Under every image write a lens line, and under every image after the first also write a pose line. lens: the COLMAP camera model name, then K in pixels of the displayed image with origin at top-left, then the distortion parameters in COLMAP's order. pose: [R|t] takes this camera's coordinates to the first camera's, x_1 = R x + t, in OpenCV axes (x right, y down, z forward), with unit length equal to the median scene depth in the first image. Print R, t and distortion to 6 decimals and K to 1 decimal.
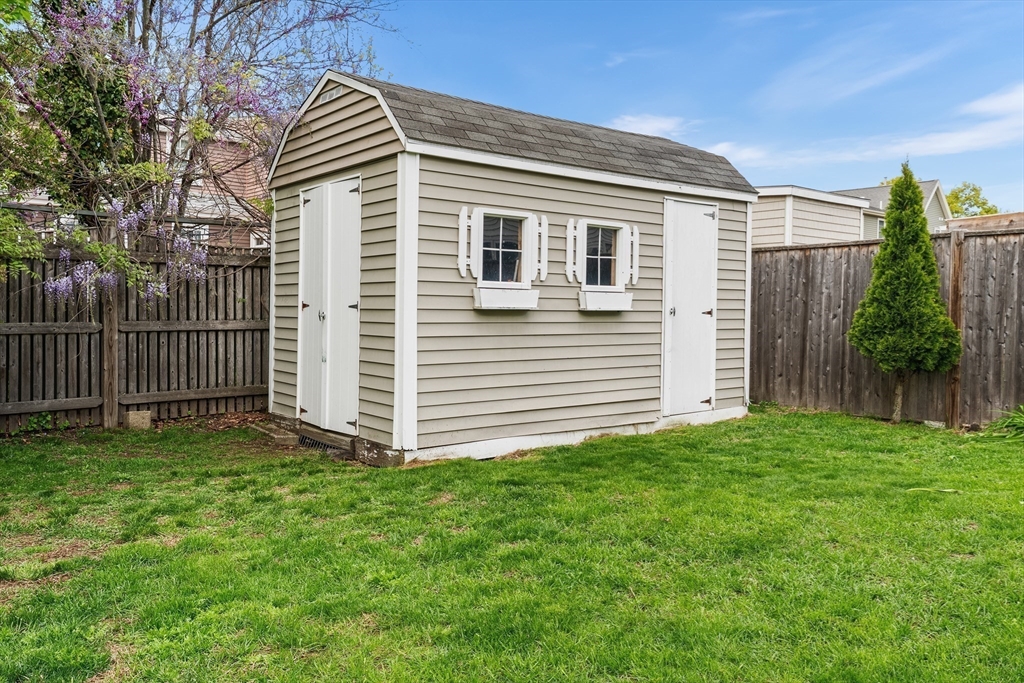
lens RADIAL K [[794.5, 0, 510.8], [0, 794.5, 343.8], [0, 0, 1]] dist [0.011815, -0.030259]
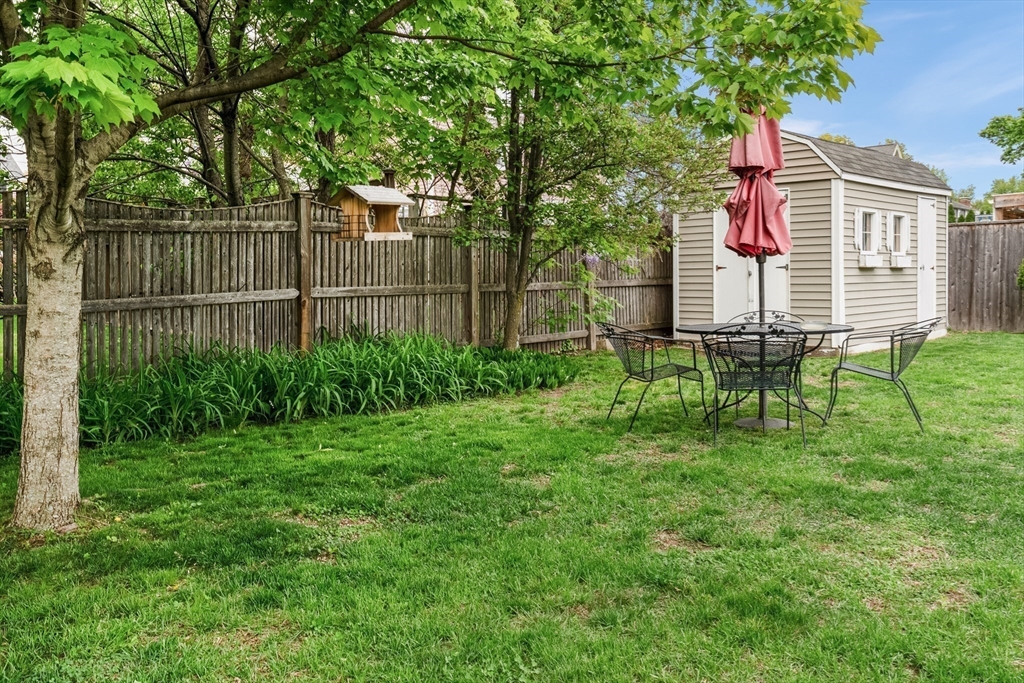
lens RADIAL K [[914.7, 0, 512.2], [0, 914.7, 330.5], [0, 0, 1]] dist [-0.002423, -0.003984]
pose [[0.988731, -0.029346, 0.146800, -0.787587], [0.027222, 0.999494, 0.016452, 0.029333], [-0.147208, -0.012271, 0.989029, -0.616453]]
